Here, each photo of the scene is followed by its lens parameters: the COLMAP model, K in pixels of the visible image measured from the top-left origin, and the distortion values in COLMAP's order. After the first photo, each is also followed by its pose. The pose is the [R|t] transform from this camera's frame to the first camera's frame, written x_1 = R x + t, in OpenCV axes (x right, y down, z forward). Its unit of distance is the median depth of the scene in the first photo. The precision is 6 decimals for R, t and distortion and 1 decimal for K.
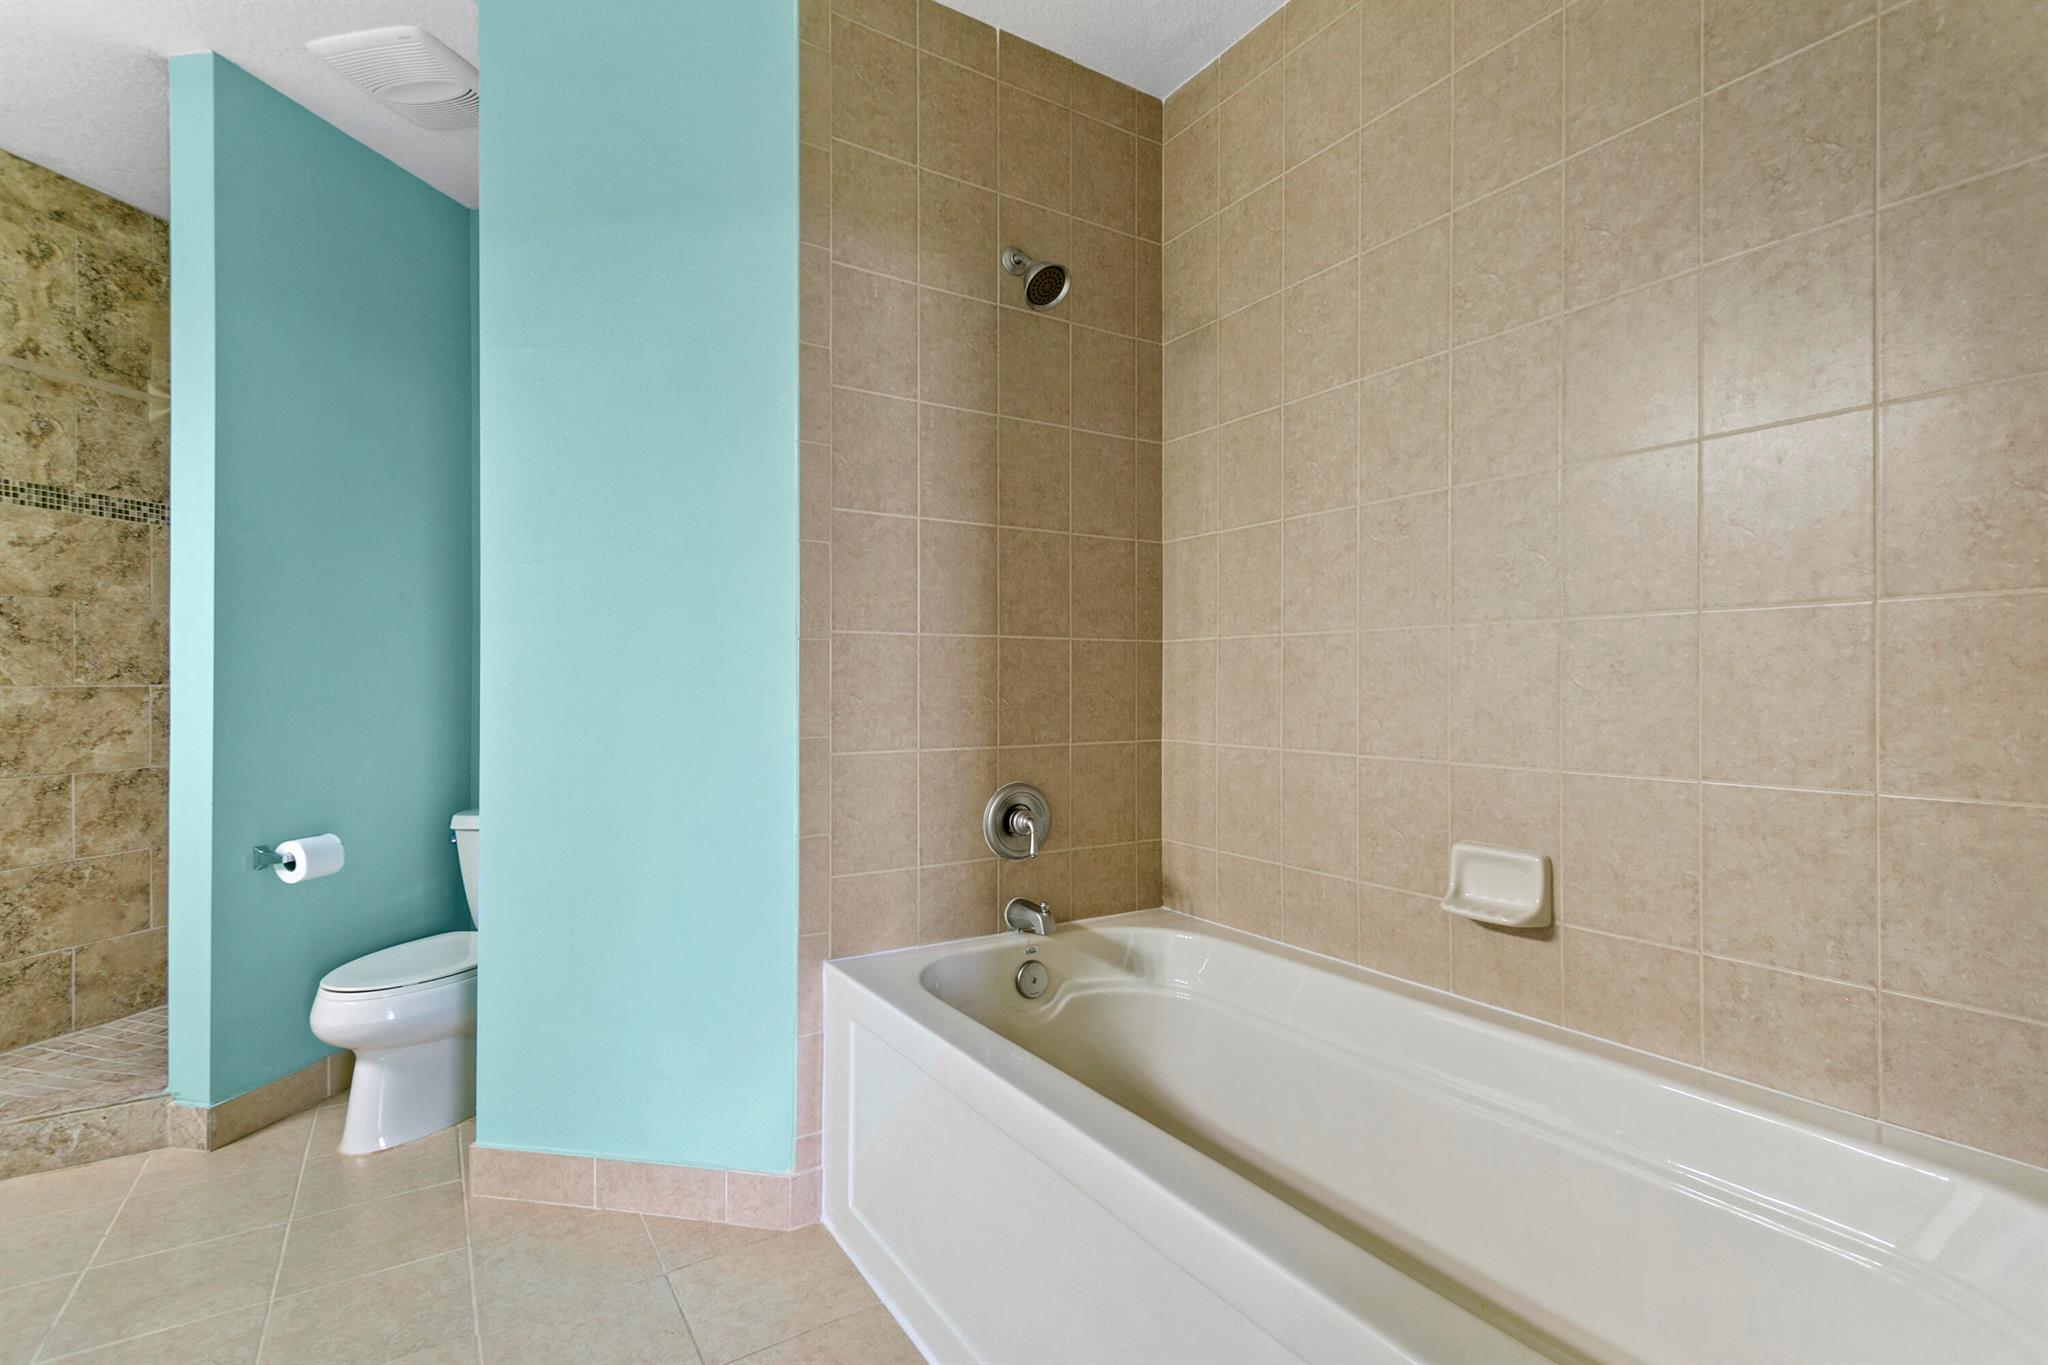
lens RADIAL K [[962.4, 0, 1030.5], [0, 962.4, 685.0], [0, 0, 1]] dist [0.020401, -0.007156]
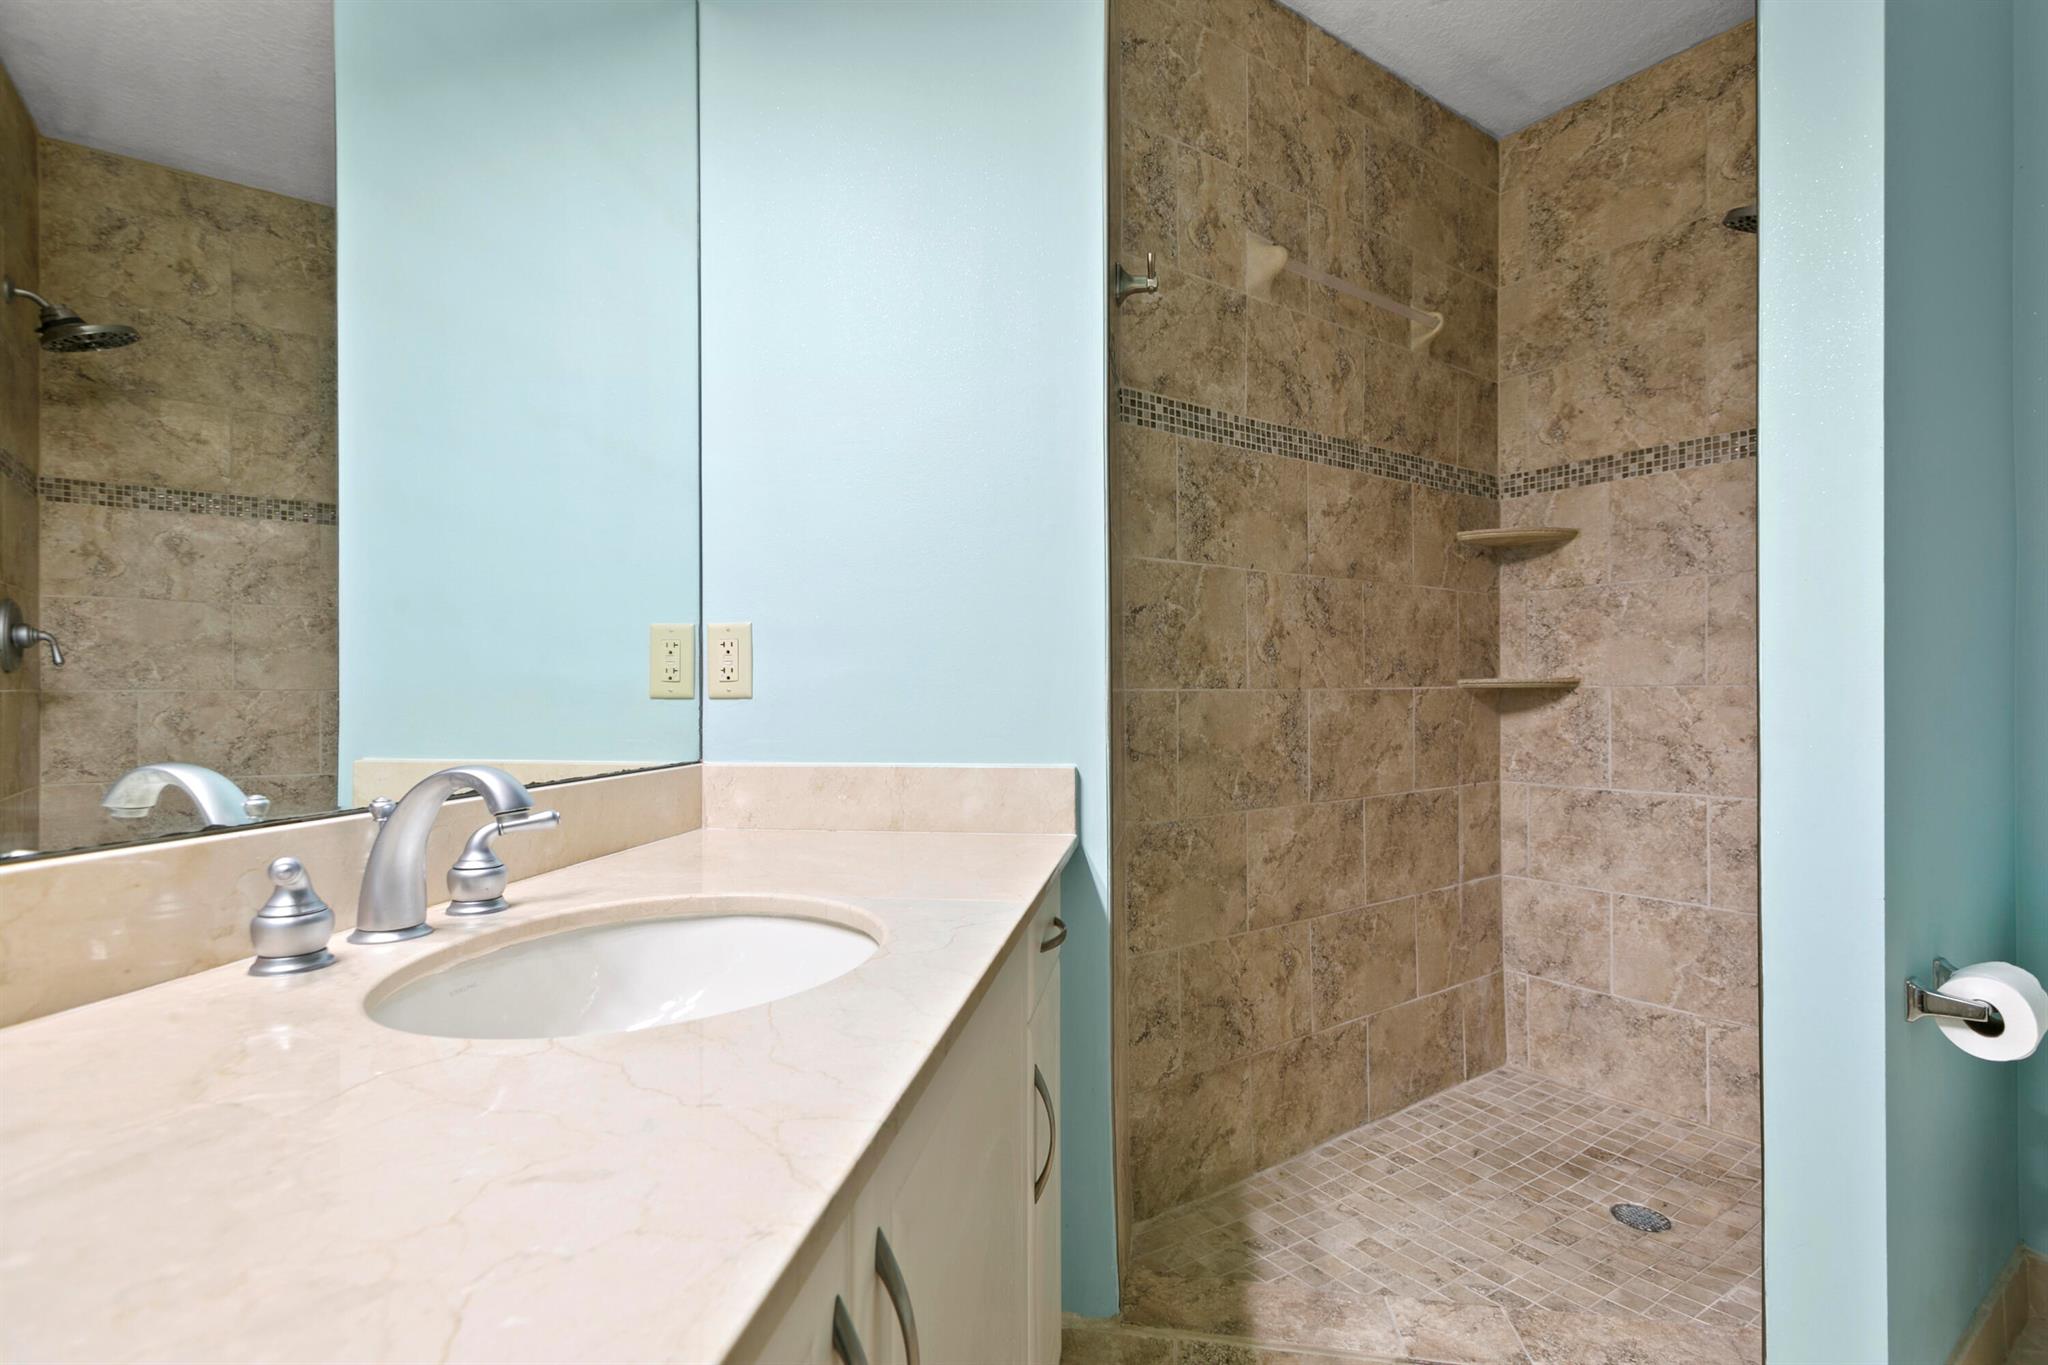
lens RADIAL K [[962.4, 0, 1016.8], [0, 962.4, 690.9], [0, 0, 1]] dist [0.020401, -0.007156]
pose [[0.740488, -0.010286, -0.671991, -0.665622], [0.008069, 0.999947, -0.006415, 0.005843], [0.672021, -0.000672, 0.740531, 0.223801]]
